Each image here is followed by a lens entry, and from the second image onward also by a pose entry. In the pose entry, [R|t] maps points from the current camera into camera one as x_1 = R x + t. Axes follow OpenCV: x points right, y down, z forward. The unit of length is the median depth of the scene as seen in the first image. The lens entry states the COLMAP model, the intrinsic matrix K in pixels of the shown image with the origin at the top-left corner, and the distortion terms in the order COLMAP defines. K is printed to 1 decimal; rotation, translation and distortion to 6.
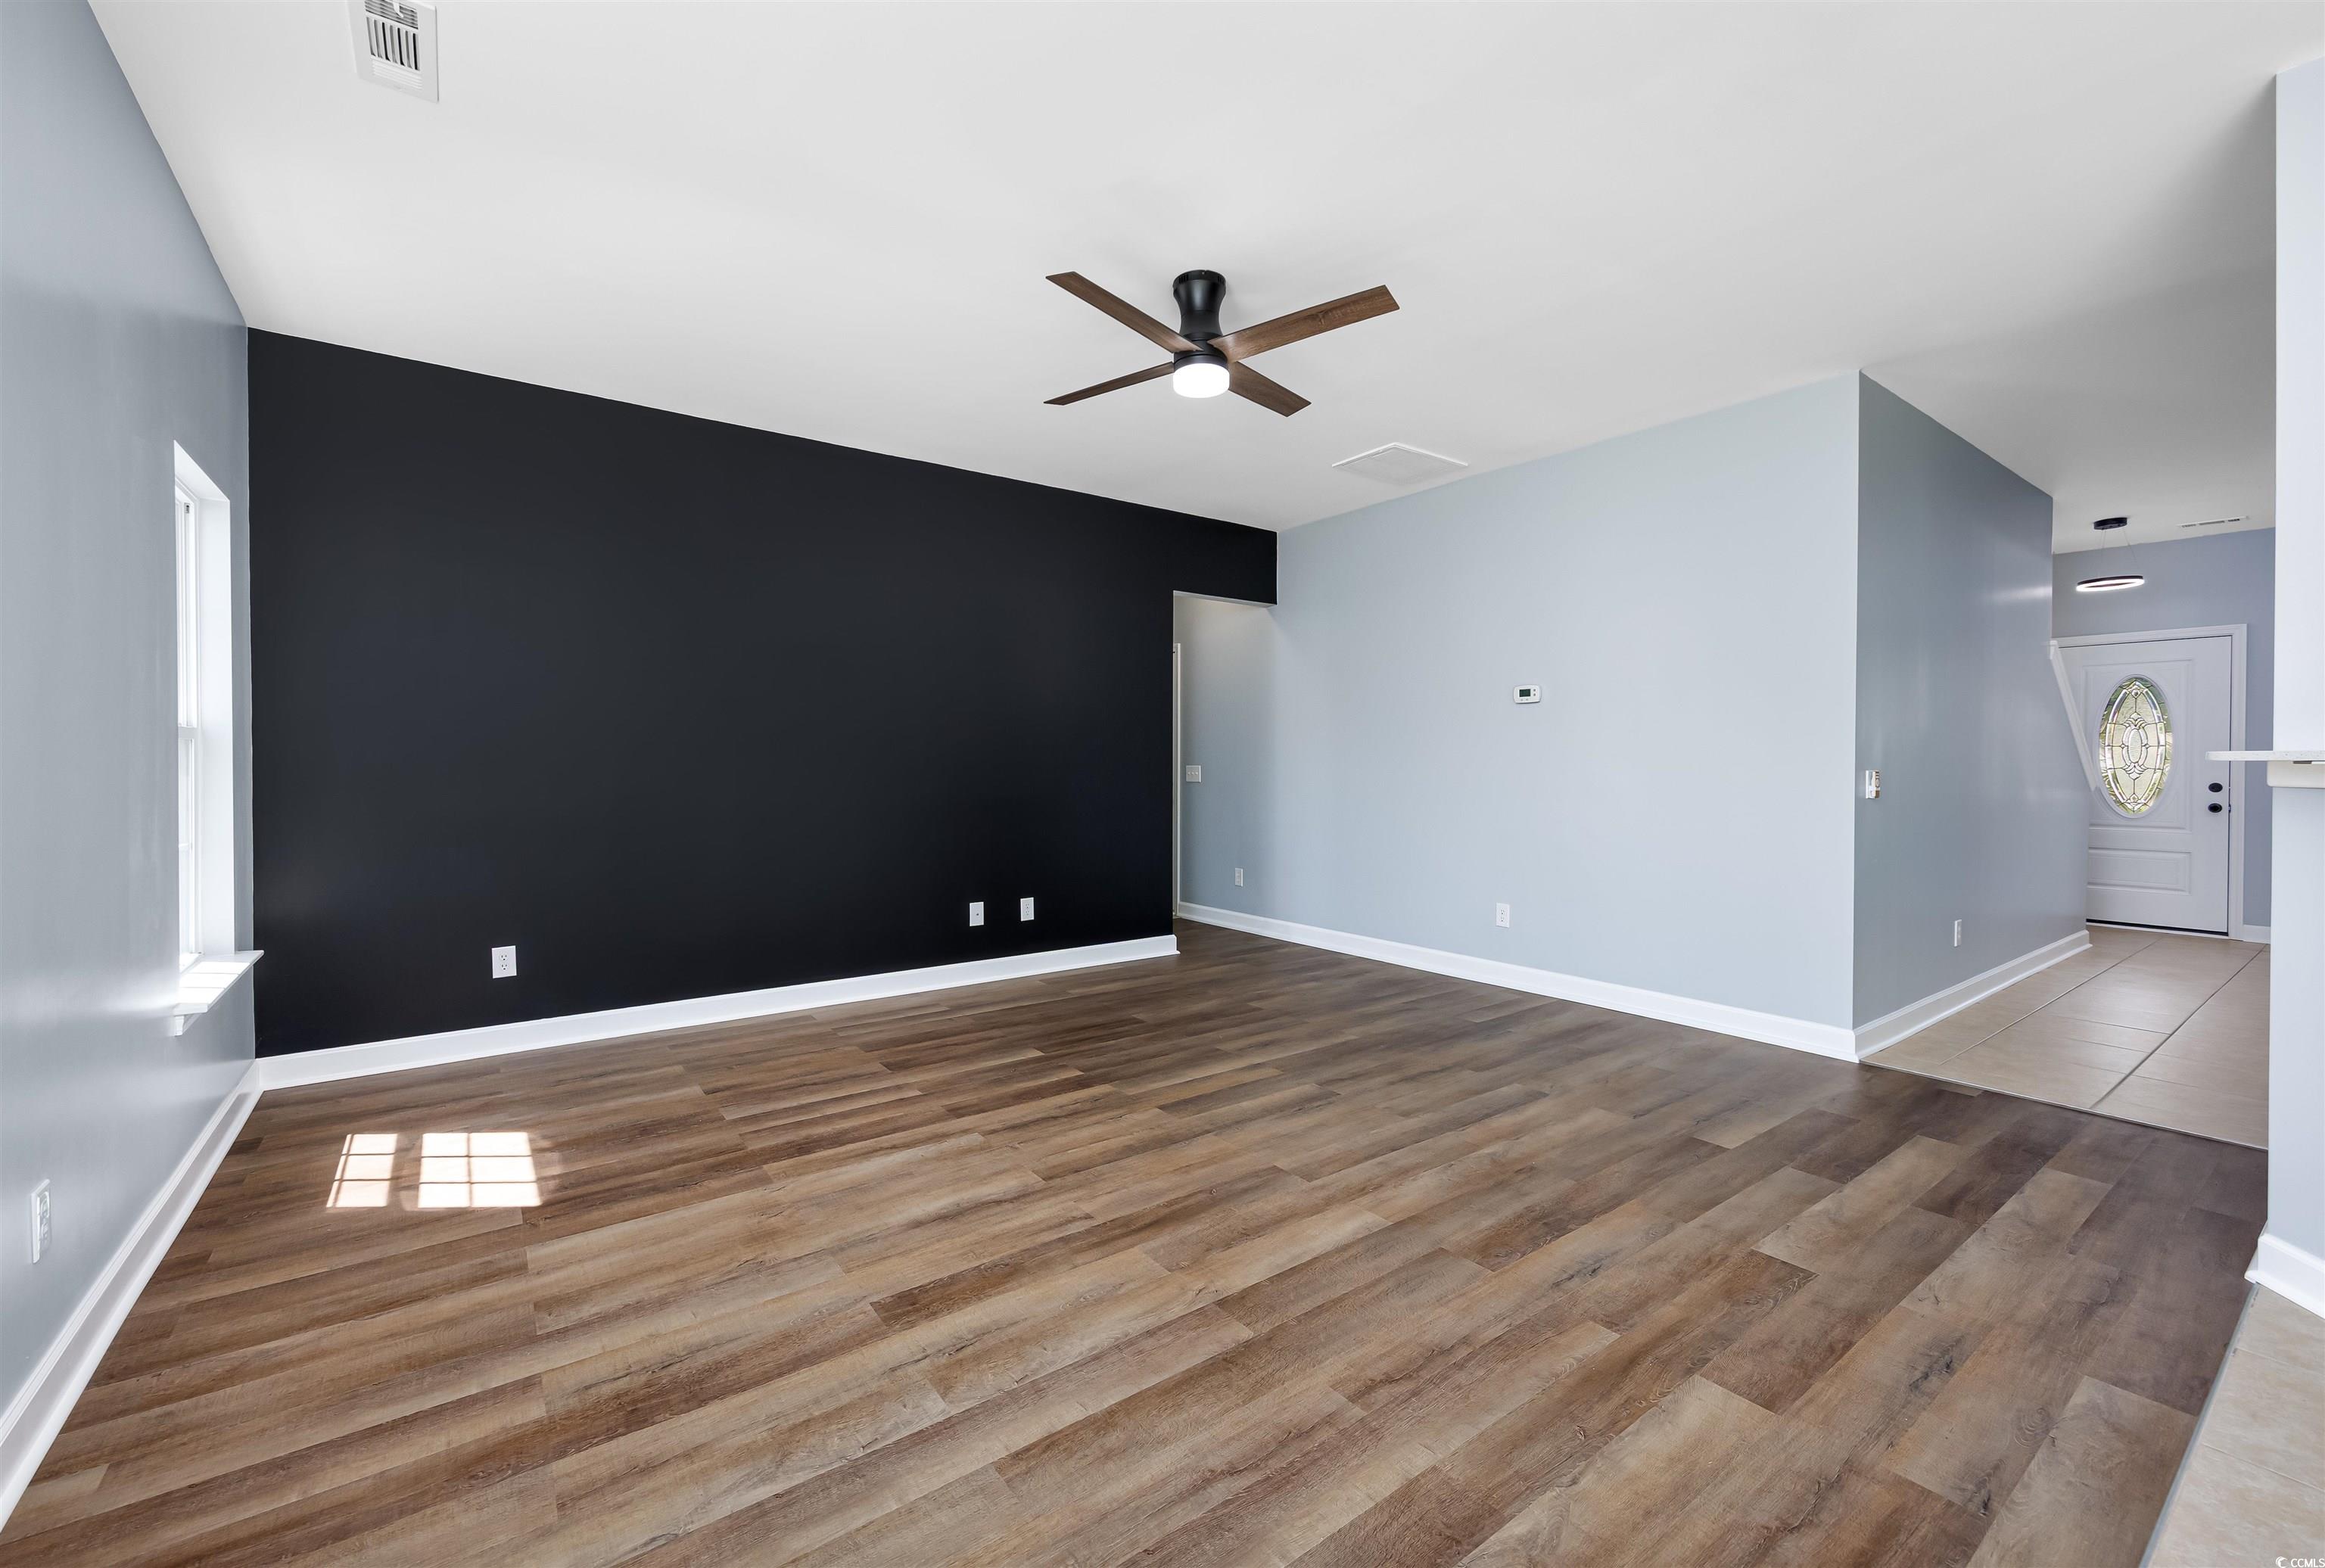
lens RADIAL K [[947.9, 0, 1170.8], [0, 947.9, 771.7], [0, 0, 1]] dist [0.003573, 0.000145]
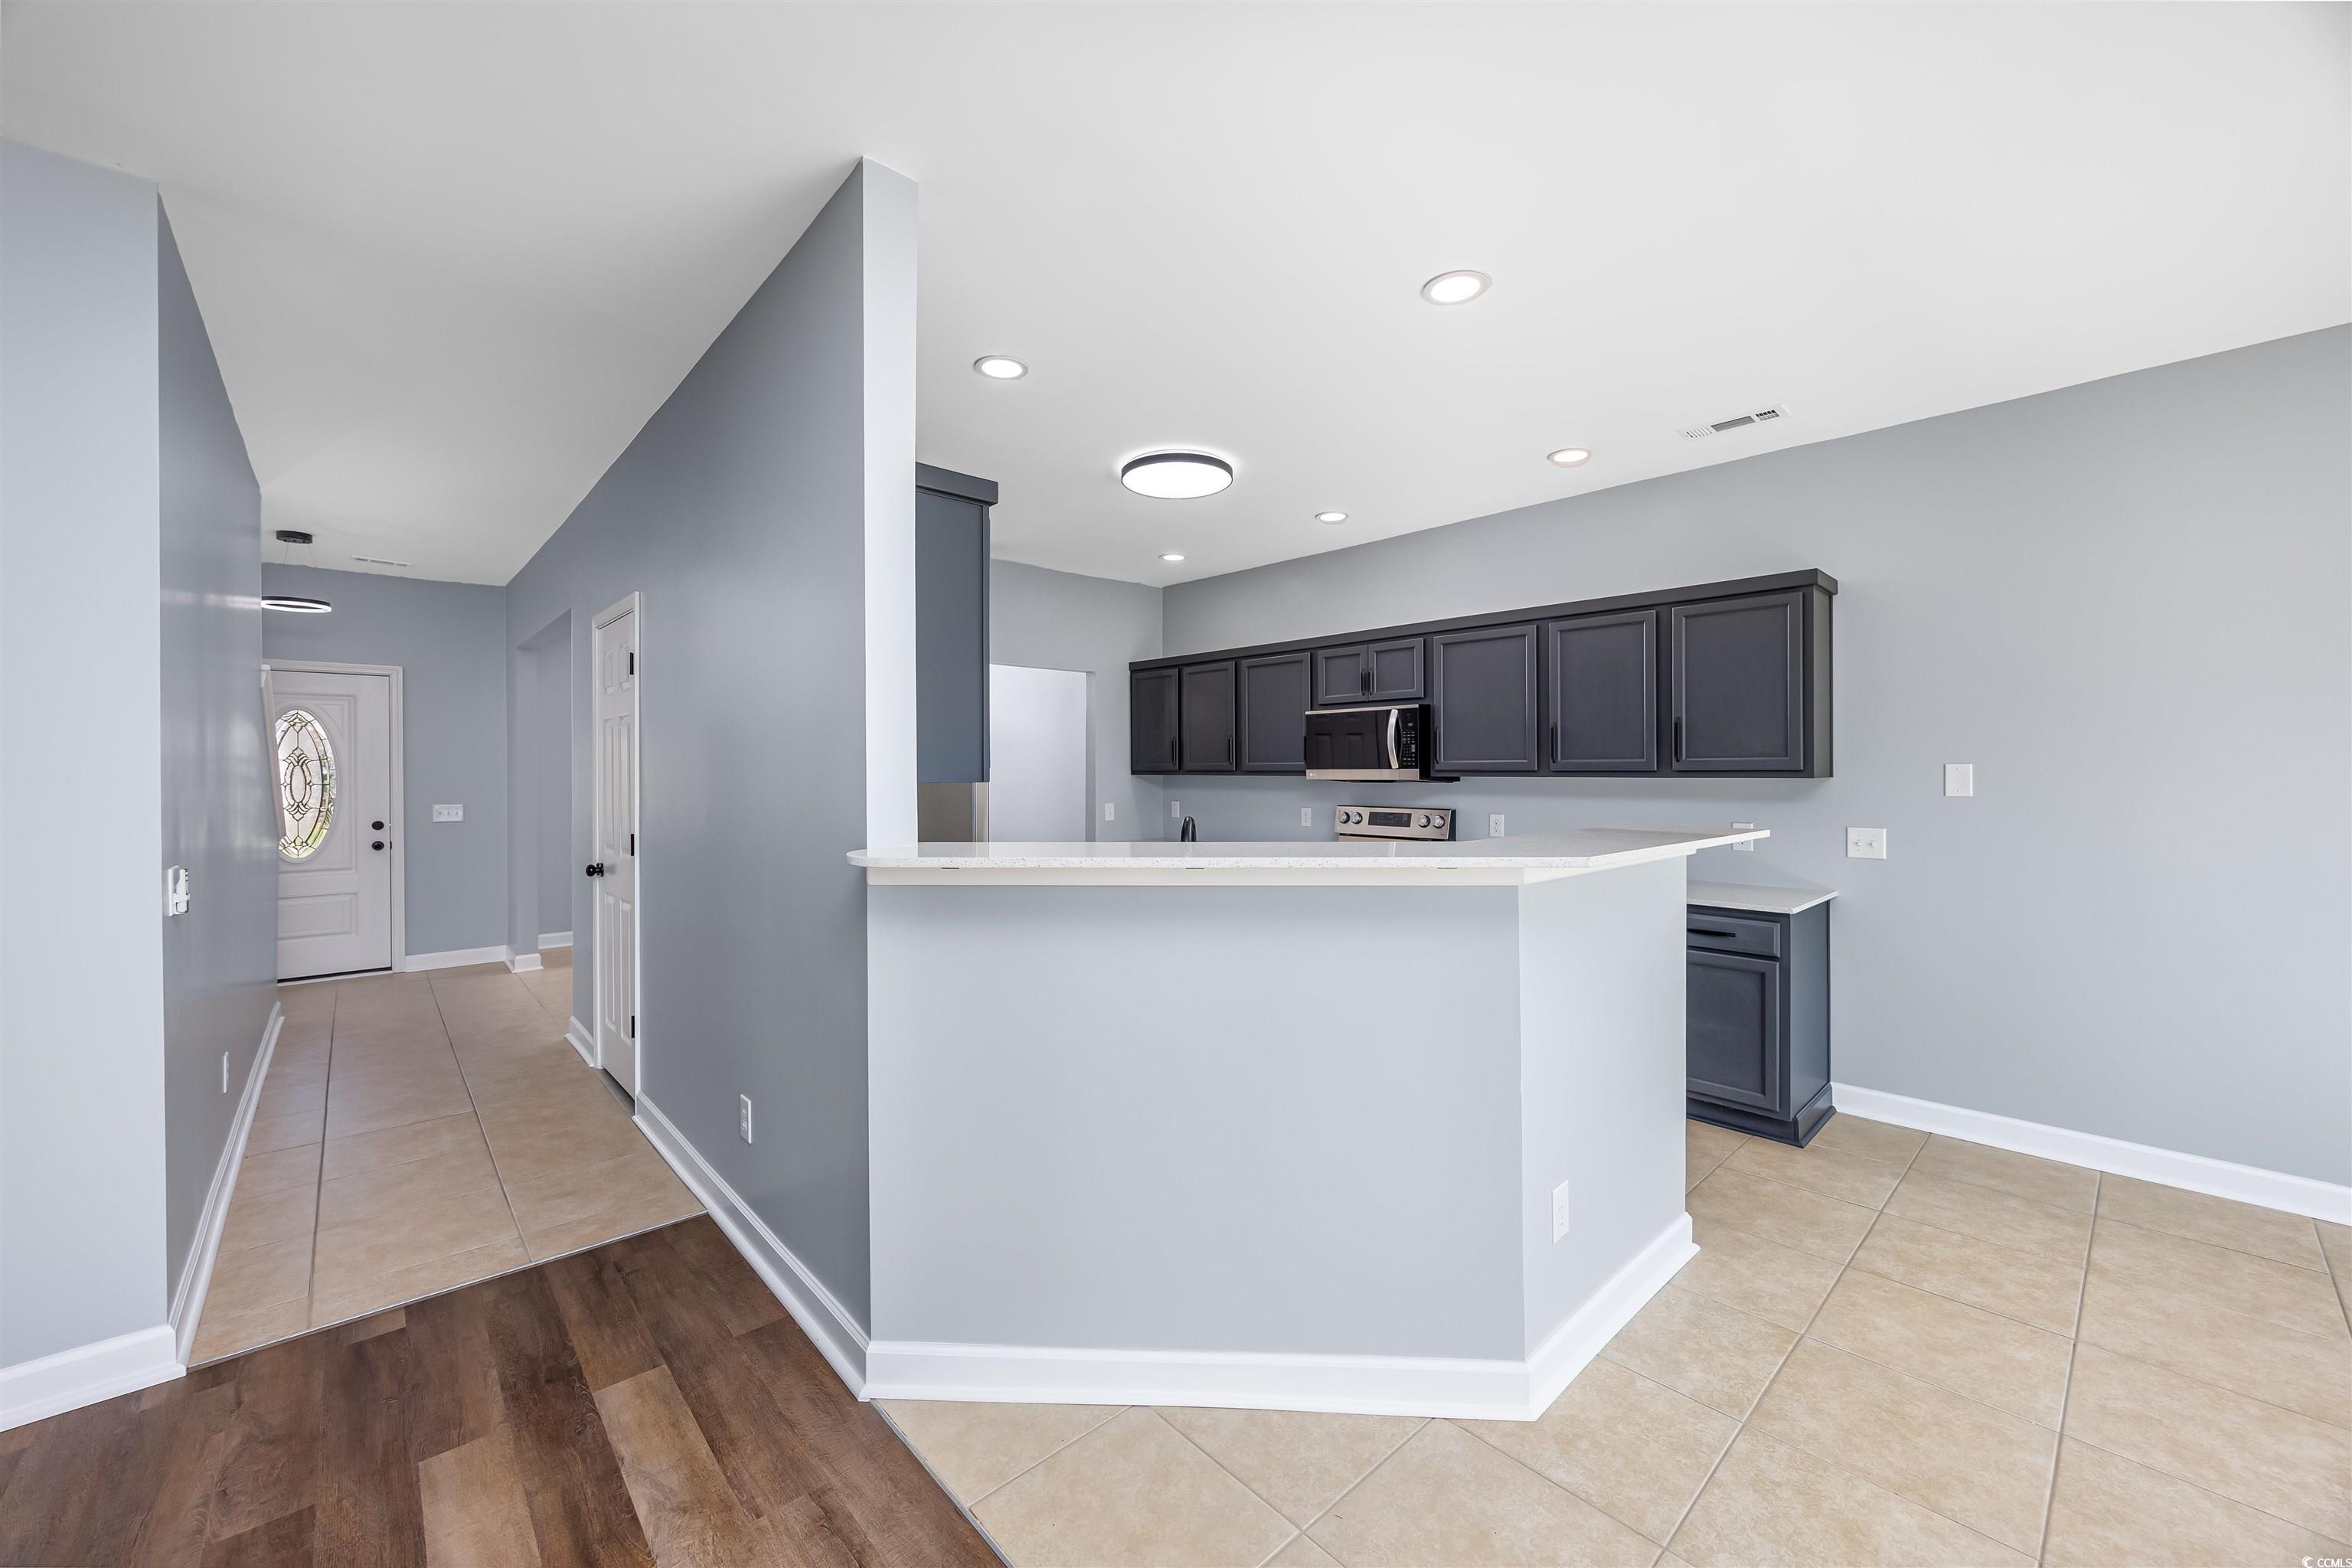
lens RADIAL K [[904.9, 0, 1181.5], [0, 904.9, 775.7], [0, 0, 1]] dist [-0.000253, -0.000074]
pose [[-0.096912, -0.006668, 0.995271, 0.136508], [0.012665, 0.999888, 0.007932, -0.070462], [-0.995212, 0.013373, -0.096816, 0.529237]]
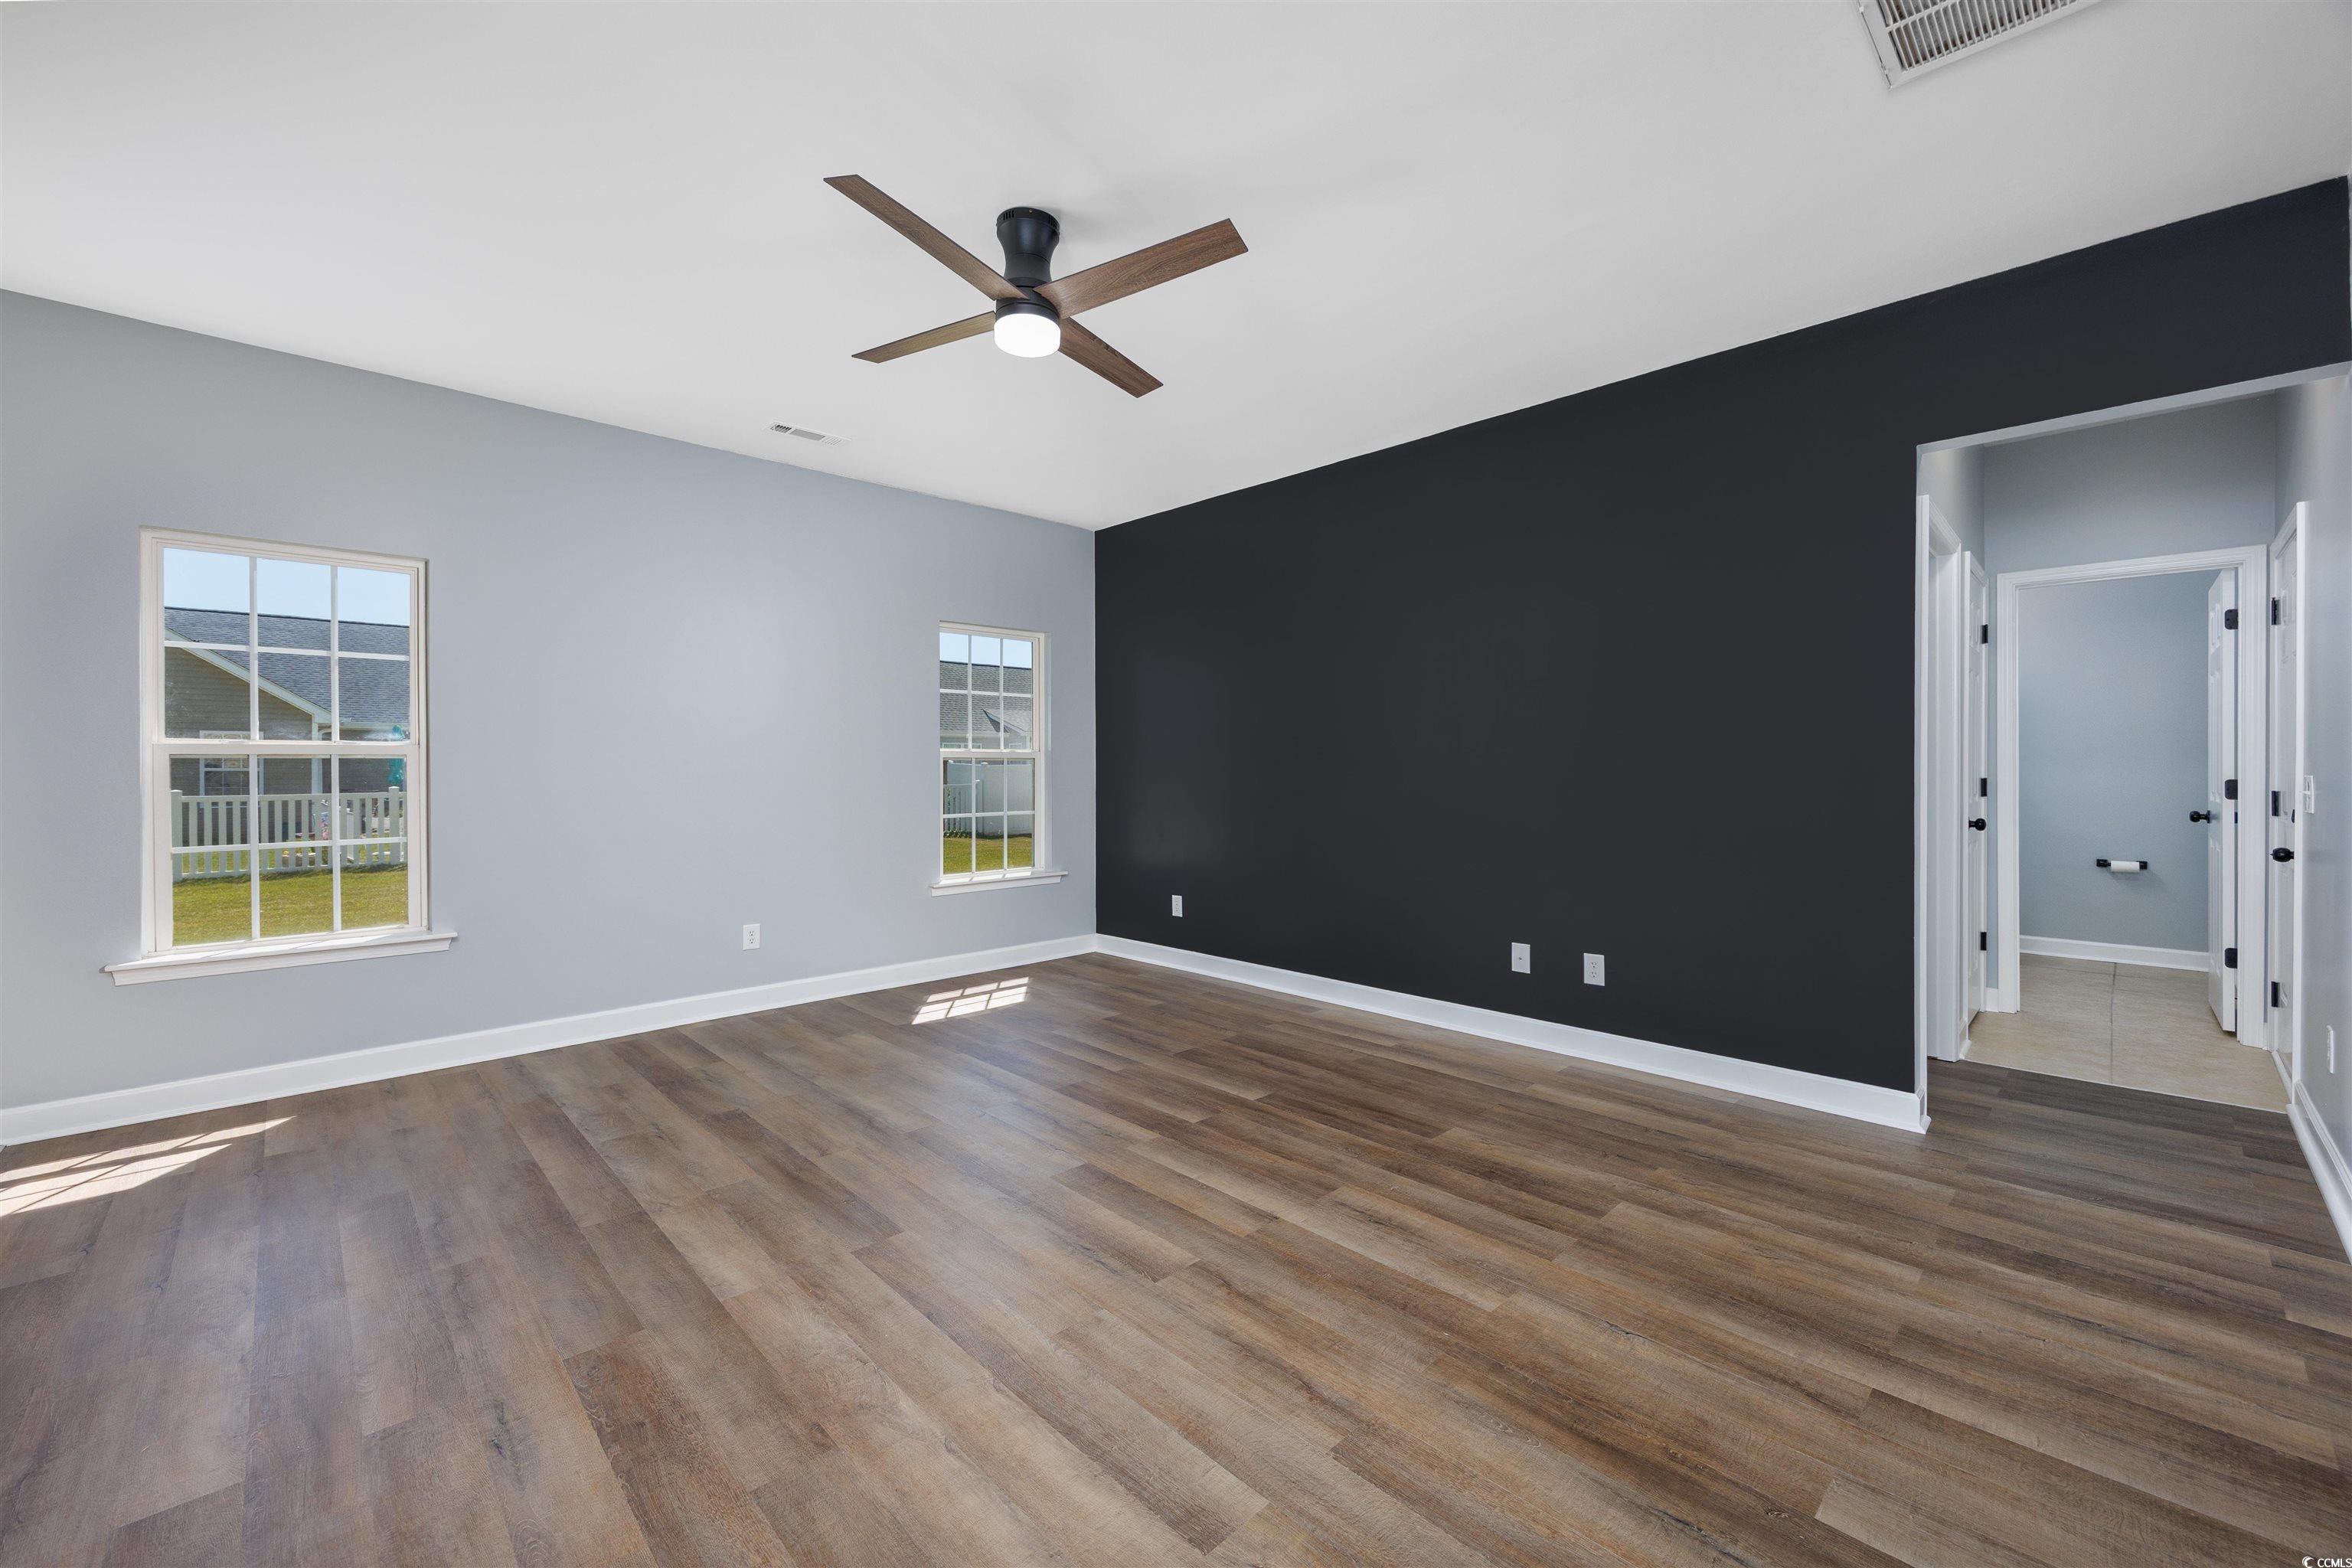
lens RADIAL K [[928.0, 0, 1185.3], [0, 928.0, 768.4], [0, 0, 1]] dist [-0.001433, -0.000659]
pose [[0.128829, -0.003275, -0.991661, 0.869498], [-0.007053, 0.999966, -0.004219, -0.006085], [0.991642, 0.007538, 0.128801, 1.009158]]
